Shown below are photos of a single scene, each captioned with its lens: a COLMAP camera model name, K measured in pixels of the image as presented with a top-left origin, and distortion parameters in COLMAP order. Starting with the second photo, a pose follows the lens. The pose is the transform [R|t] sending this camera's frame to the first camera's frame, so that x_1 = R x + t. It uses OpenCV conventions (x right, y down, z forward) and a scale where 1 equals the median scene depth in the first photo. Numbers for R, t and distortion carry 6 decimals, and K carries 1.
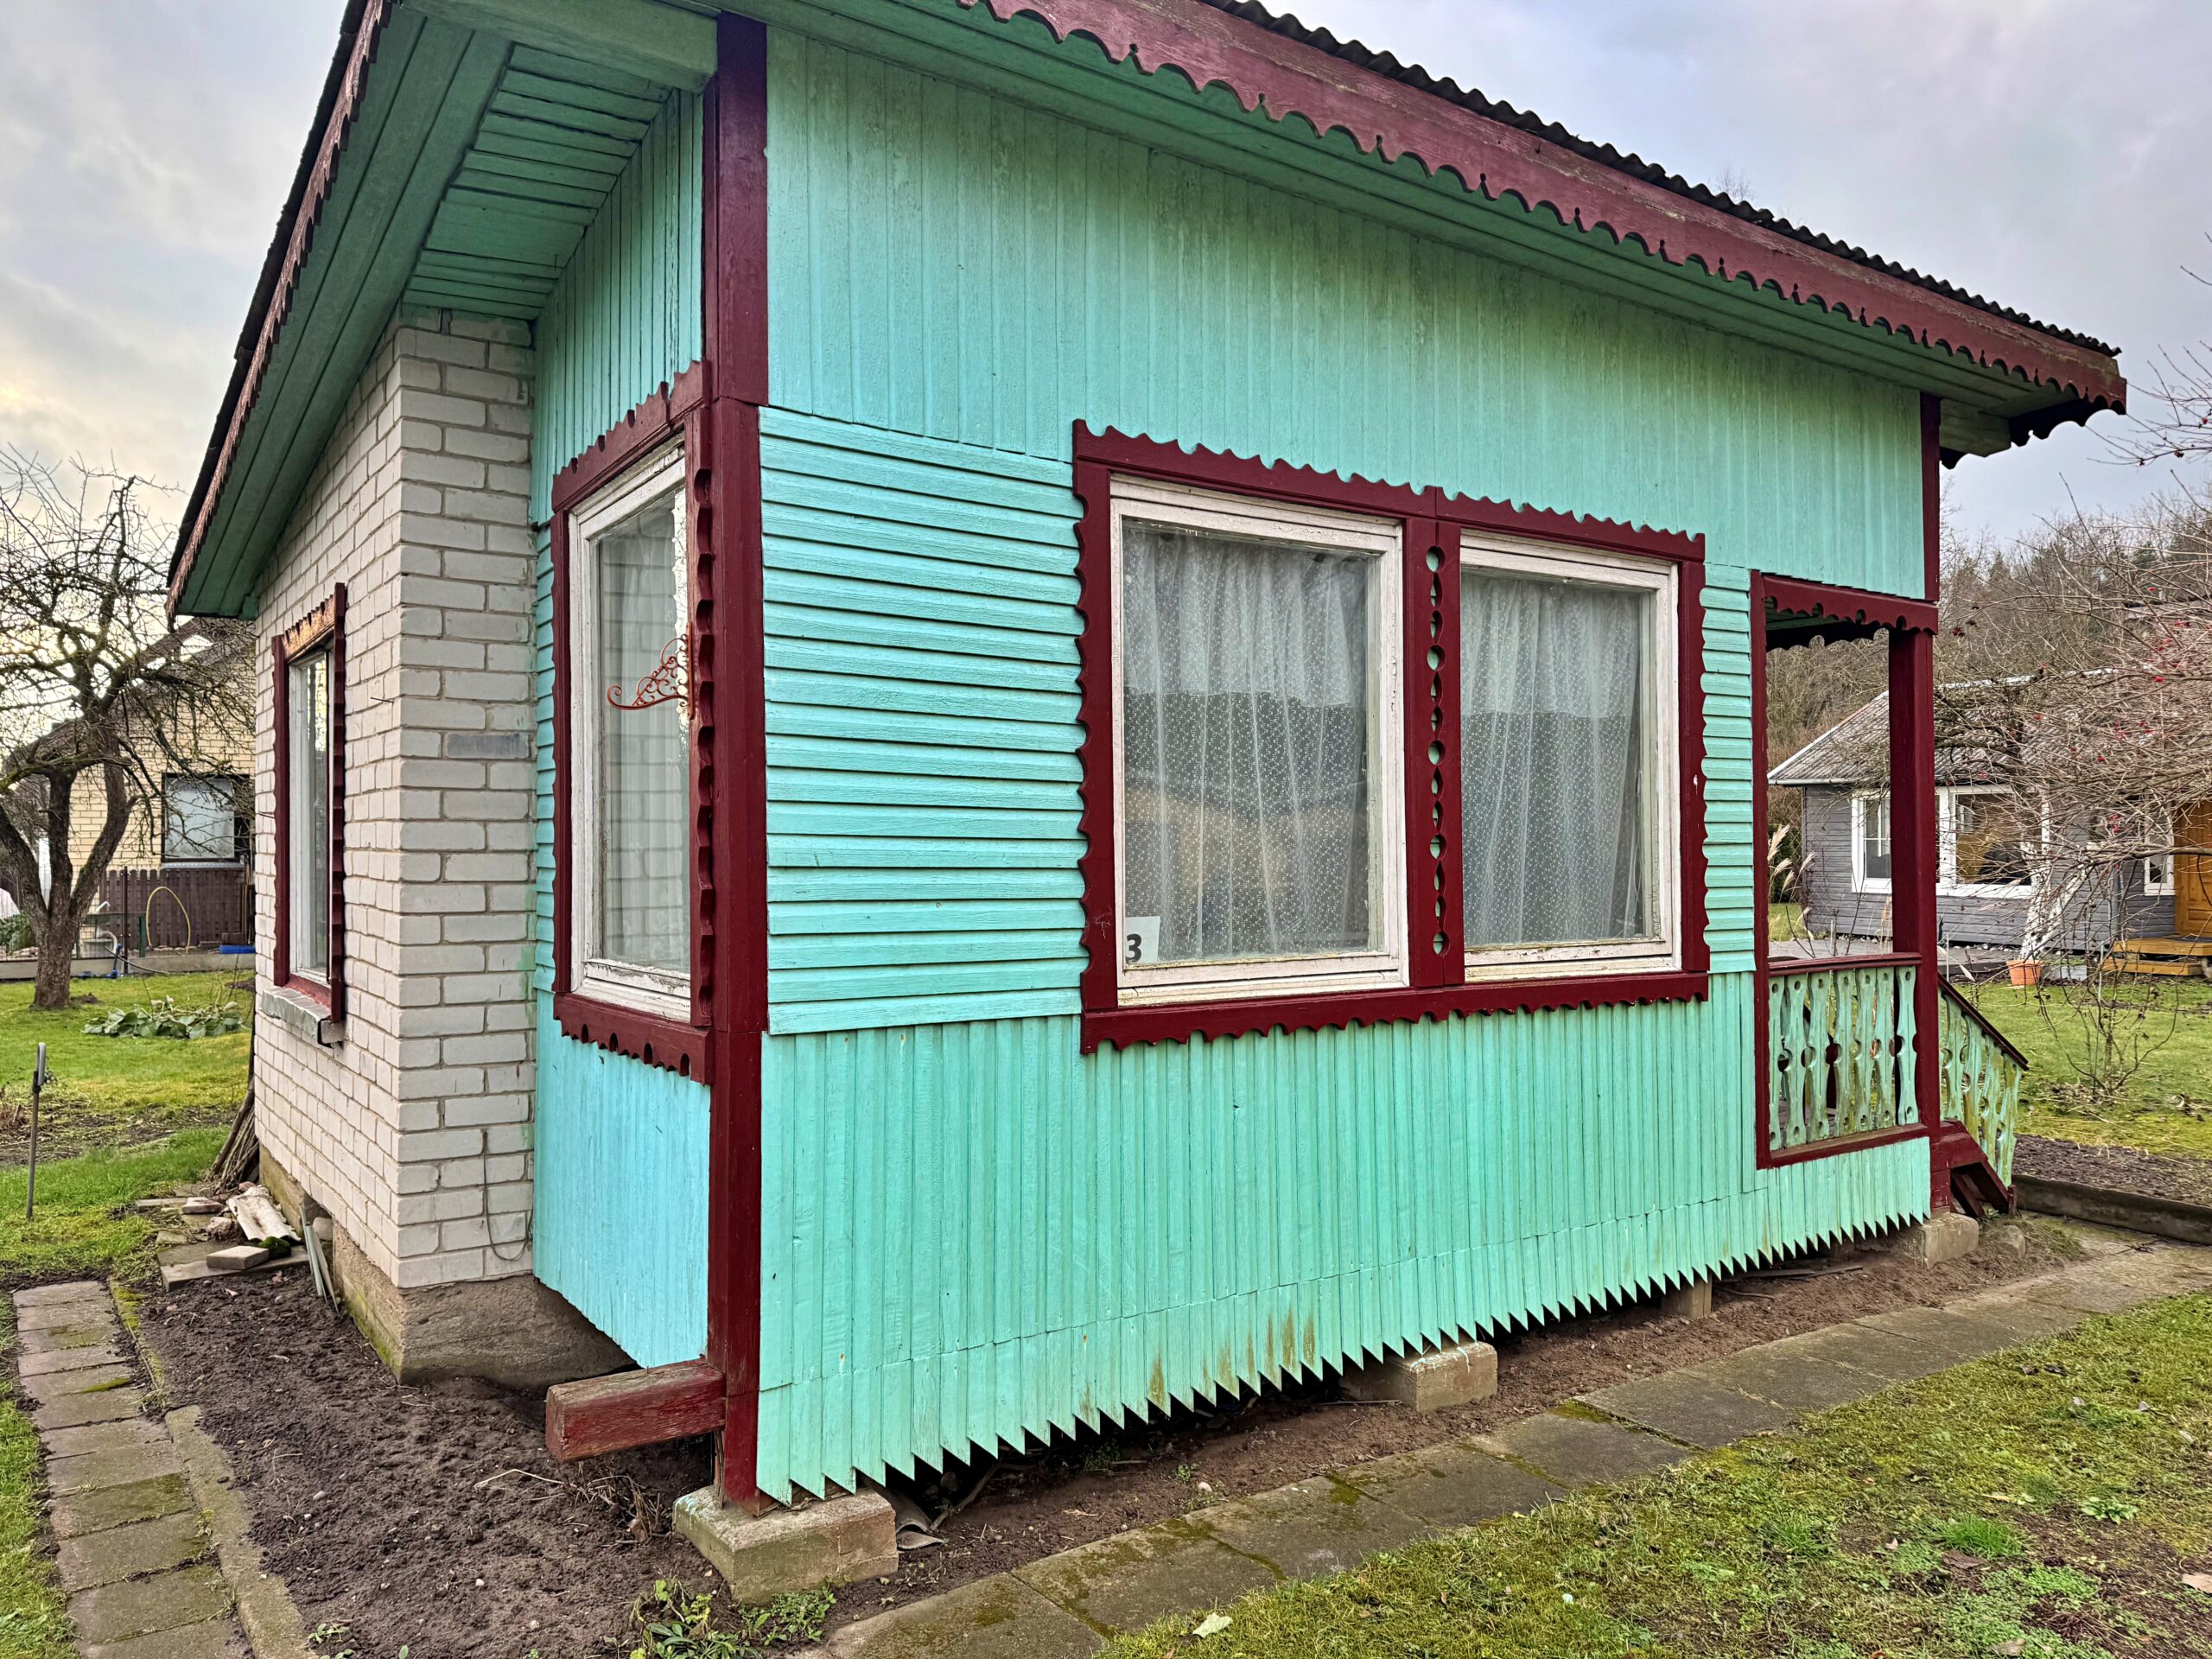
lens RADIAL K [[1519.8, 0, 1106.0], [0, 1519.8, 829.5], [0, 0, 1]] dist [0.061368, -0.106238]
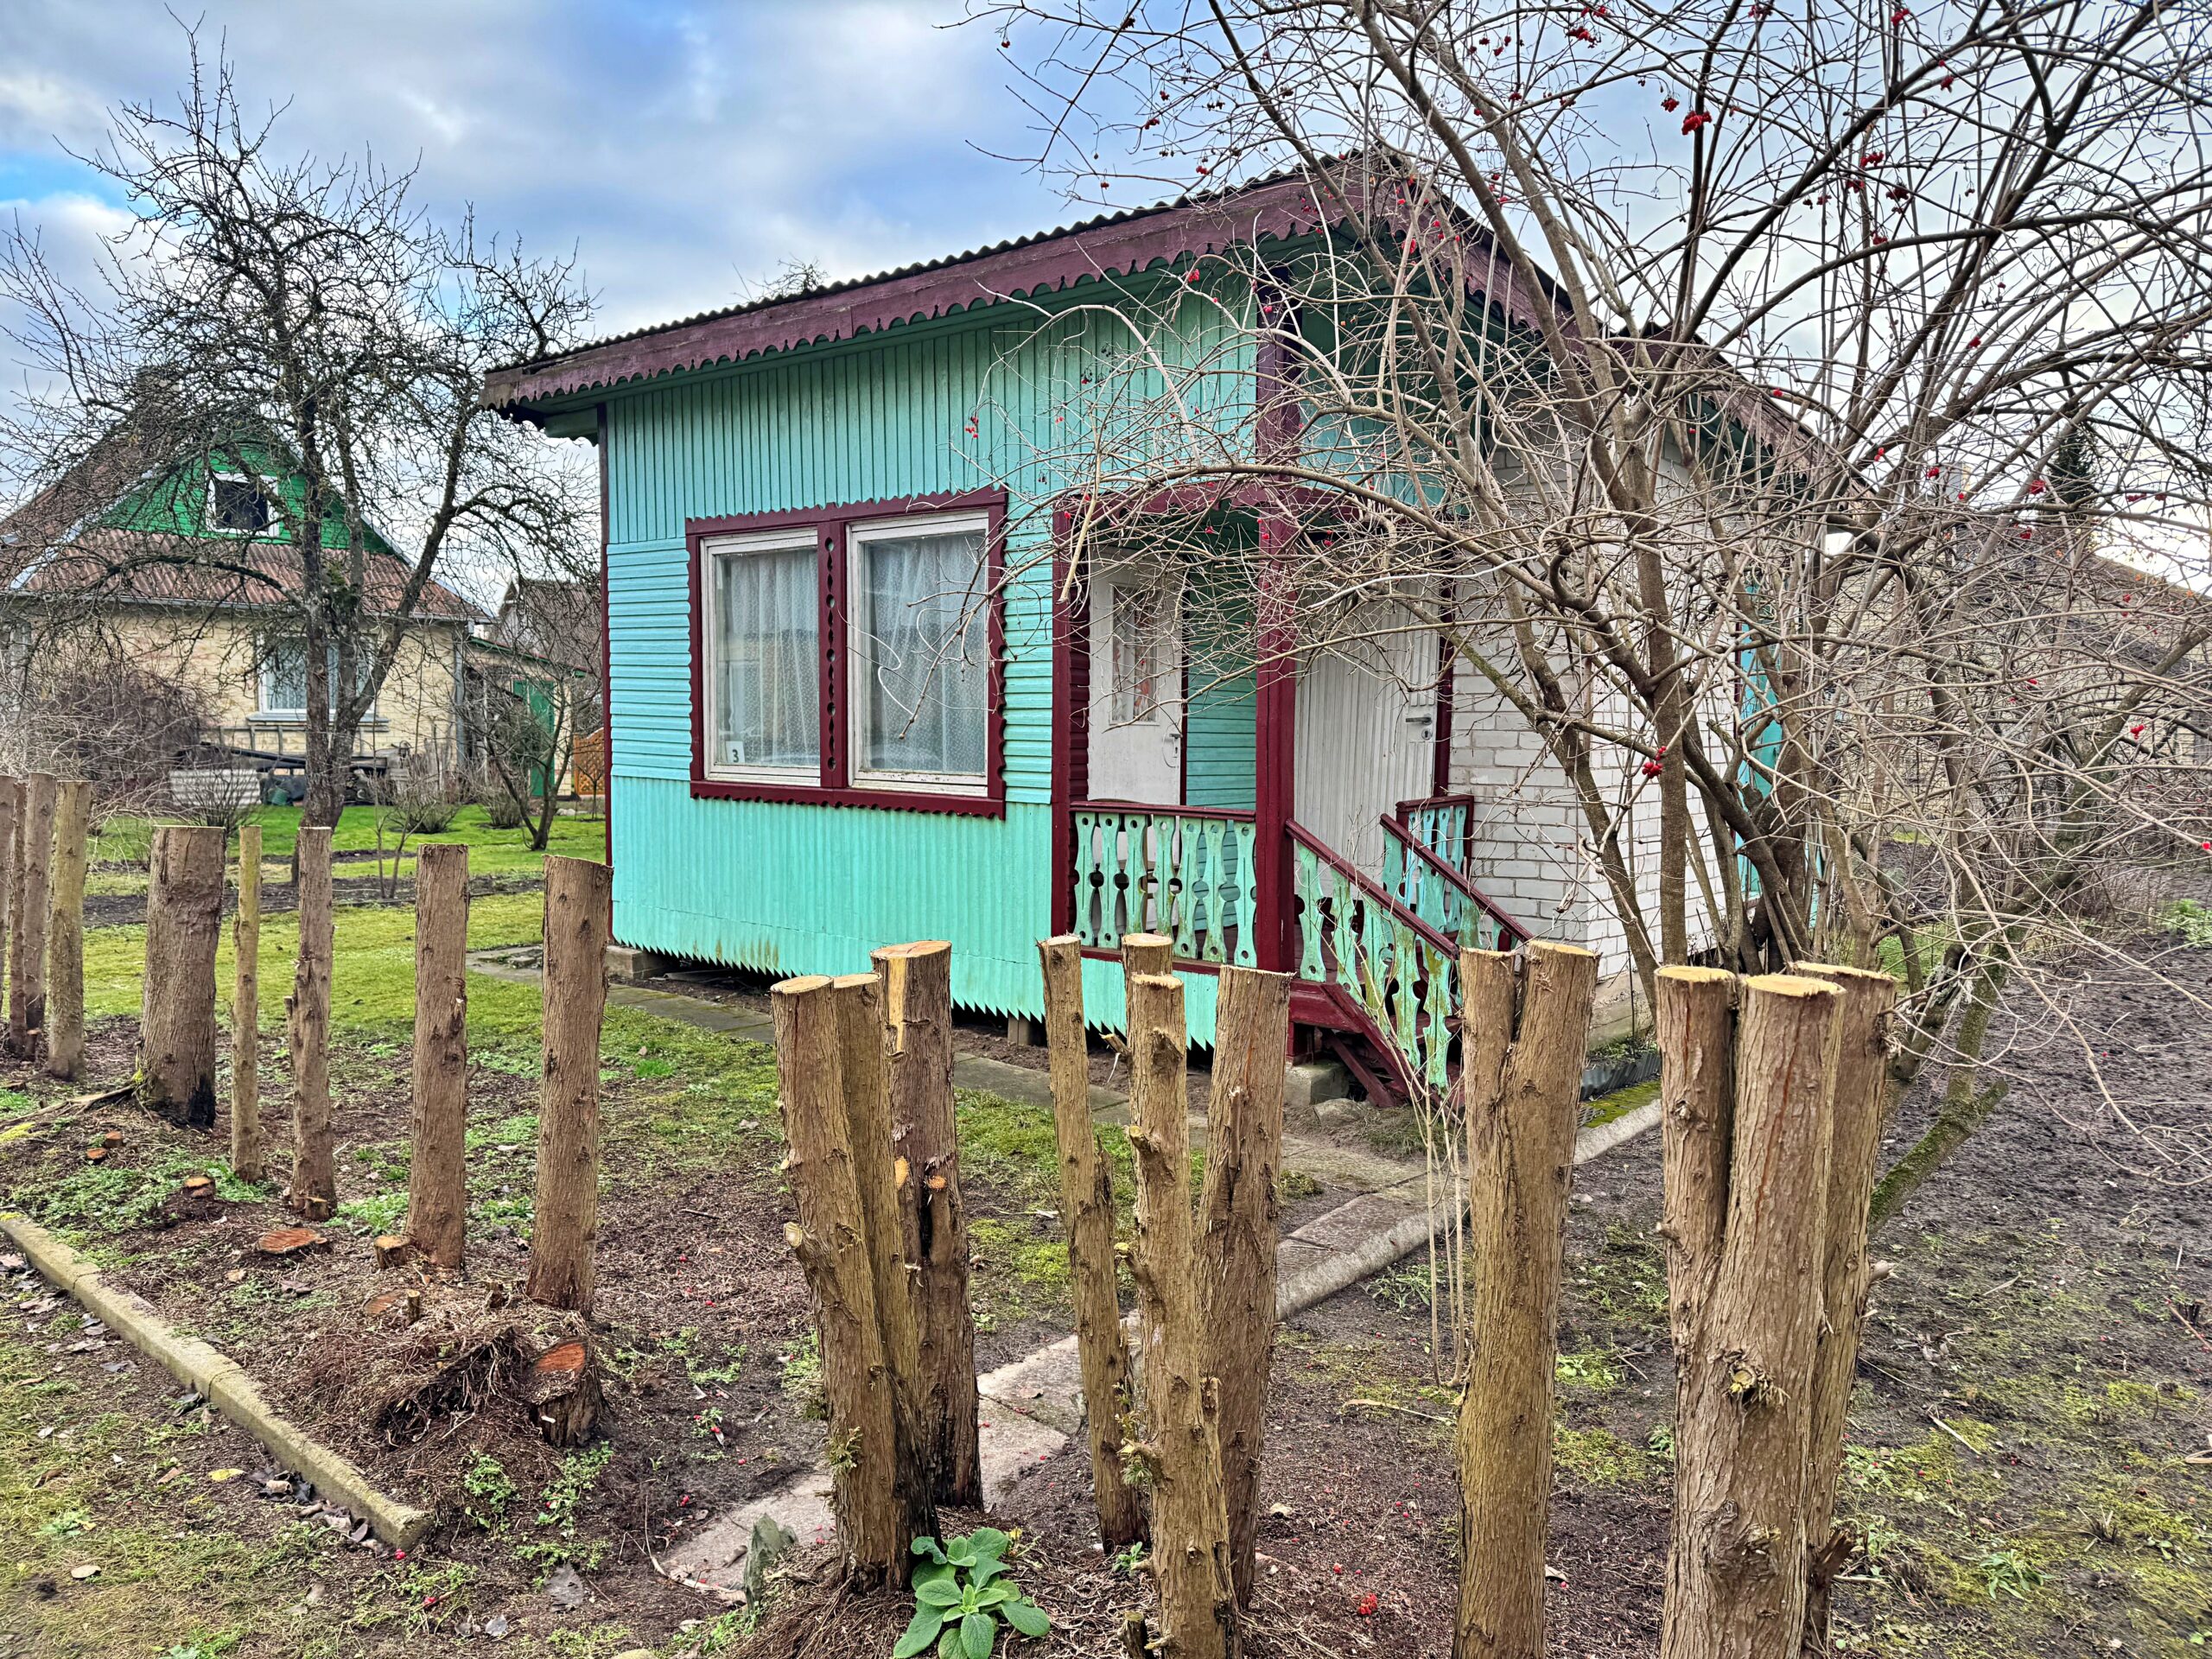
lens RADIAL K [[1563.1, 0, 1106.0], [0, 1563.1, 829.5], [0, 0, 1]] dist [0.175377, -0.380658]
pose [[0.280771, 0.073001, -0.956995, 1.828313], [0.001359, 0.997072, 0.076456, 0.010112], [0.959774, -0.022767, 0.279850, 0.694407]]
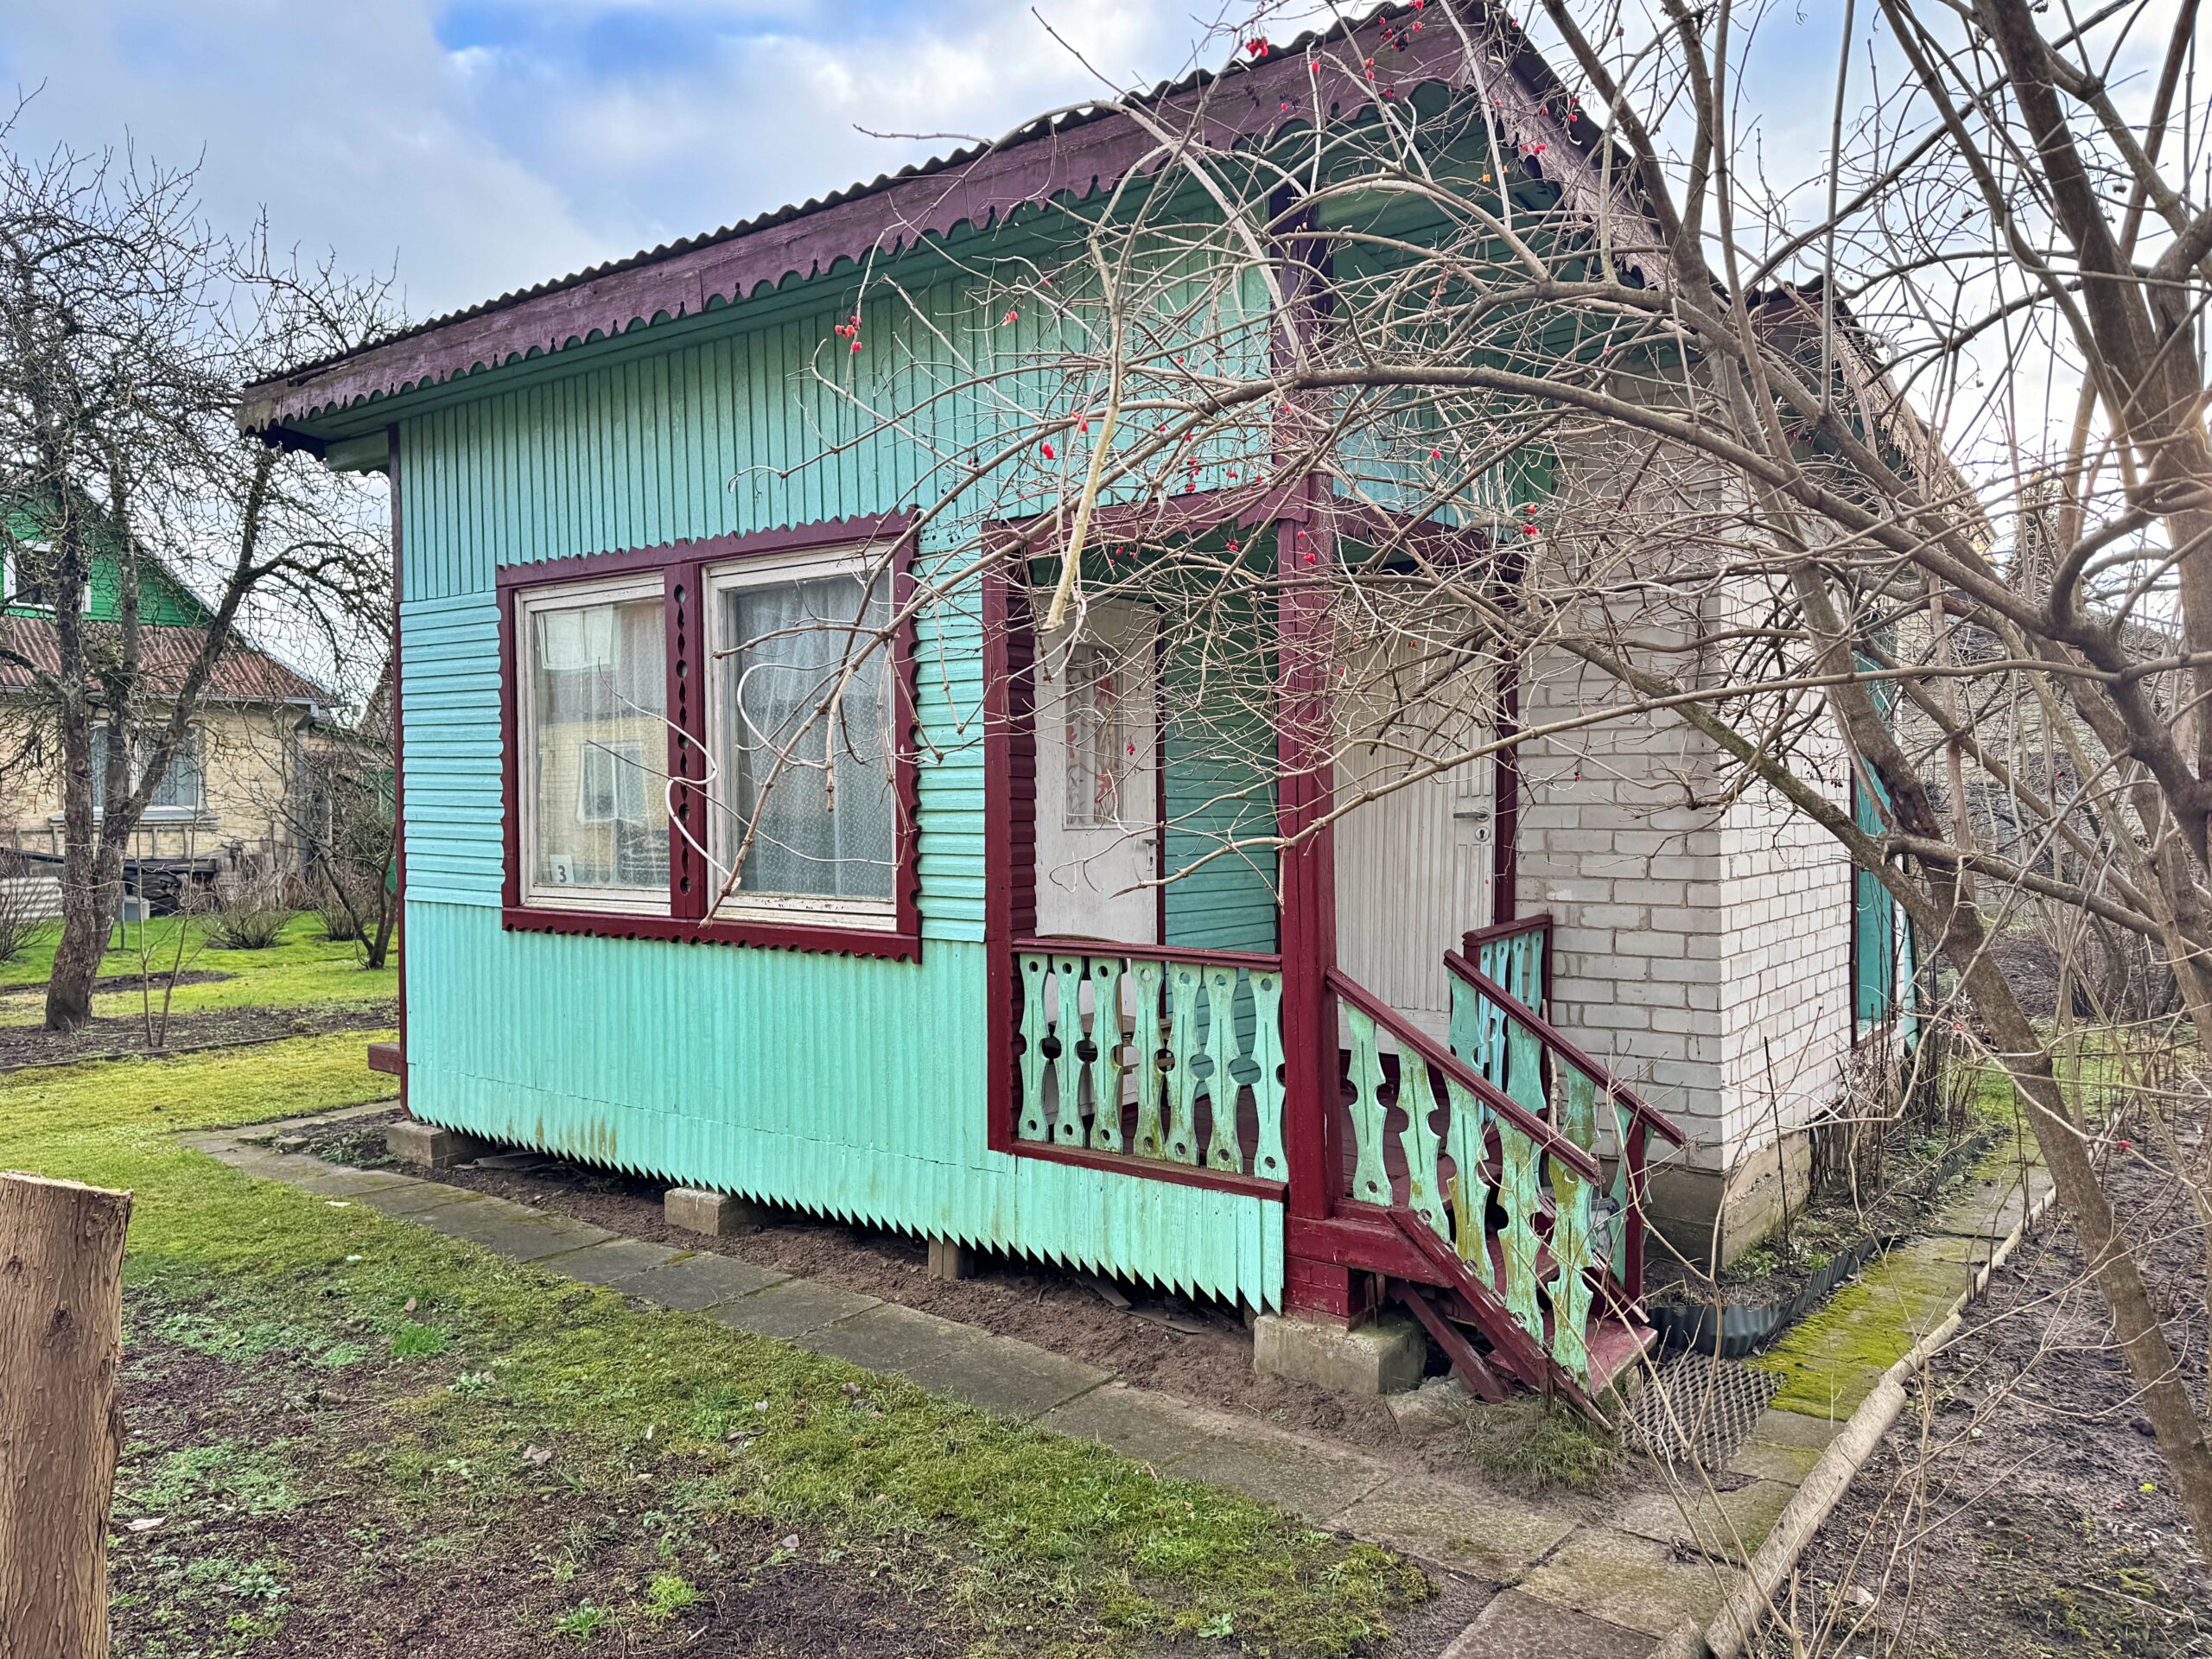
lens RADIAL K [[1563.1, 0, 1106.0], [0, 1563.1, 829.5], [0, 0, 1]] dist [0.175377, -0.380658]
pose [[0.332140, 0.023251, -0.942944, 1.441663], [0.017534, 0.999371, 0.030818, -0.008652], [0.943067, -0.026769, 0.331523, 0.781713]]
